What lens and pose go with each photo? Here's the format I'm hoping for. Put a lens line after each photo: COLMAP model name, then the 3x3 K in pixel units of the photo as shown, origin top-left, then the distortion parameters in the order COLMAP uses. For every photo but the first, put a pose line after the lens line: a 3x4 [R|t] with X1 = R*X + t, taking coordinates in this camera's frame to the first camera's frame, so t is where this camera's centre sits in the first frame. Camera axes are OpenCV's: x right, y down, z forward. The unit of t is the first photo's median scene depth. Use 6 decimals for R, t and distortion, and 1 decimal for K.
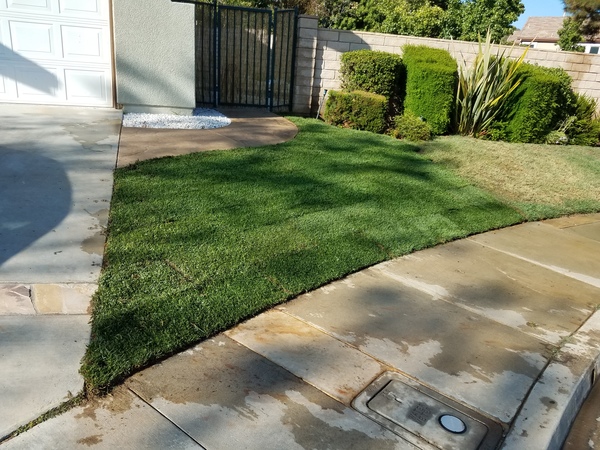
lens RADIAL K [[455.9, 0, 299.4], [0, 455.9, 229.5], [0, 0, 1]] dist [0.116971, -0.183713]
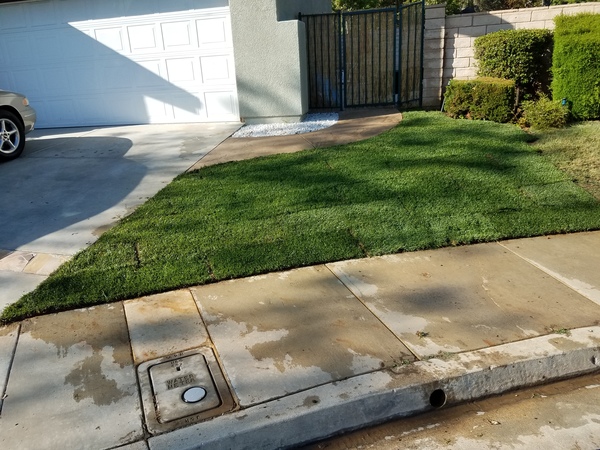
lens RADIAL K [[459.7, 0, 300.0], [0, 459.7, 225.0], [0, 0, 1]] dist [0.085893, -0.132198]
pose [[0.876613, 0.030279, -0.480242, 0.322205], [-0.033638, 0.999433, 0.001613, -0.001228], [0.480019, 0.014740, 0.877134, 0.037475]]
